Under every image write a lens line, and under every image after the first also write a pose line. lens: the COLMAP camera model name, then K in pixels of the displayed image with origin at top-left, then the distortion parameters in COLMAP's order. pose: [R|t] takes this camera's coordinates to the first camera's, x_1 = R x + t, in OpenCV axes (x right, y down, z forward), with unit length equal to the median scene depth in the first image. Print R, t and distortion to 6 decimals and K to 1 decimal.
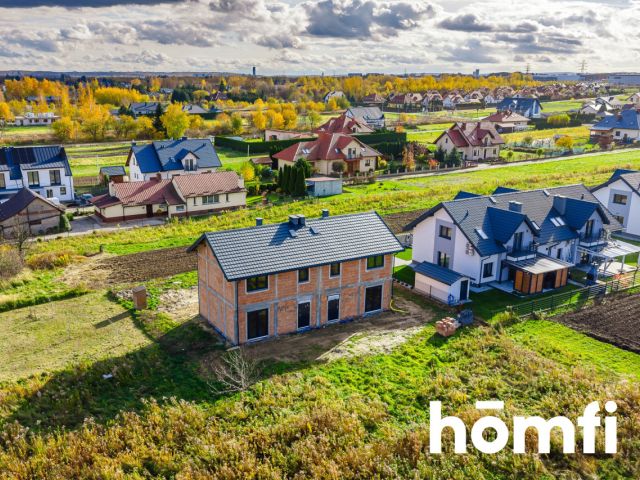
lens RADIAL K [[595.8, 0, 284.6], [0, 595.8, 241.2], [0, 0, 1]] dist [0.026065, 0.000074]
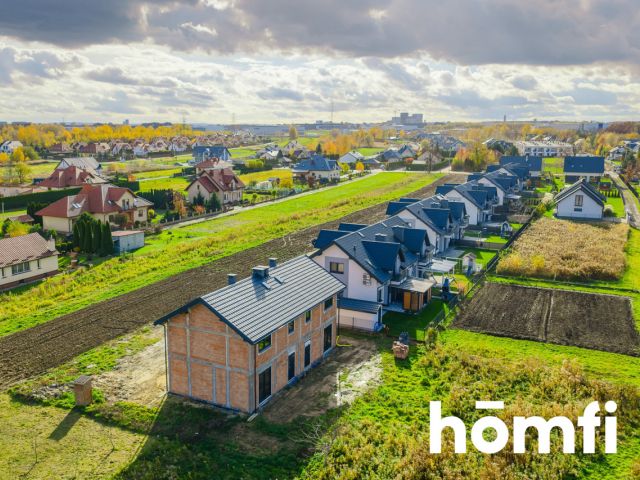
lens RADIAL K [[595.8, 0, 284.6], [0, 595.8, 241.2], [0, 0, 1]] dist [0.026065, 0.000074]
pose [[0.844913, -0.098830, 0.525695, -0.114580], [0.139821, 0.989420, -0.038715, -0.010358], [-0.516307, 0.106214, 0.849792, 0.037835]]
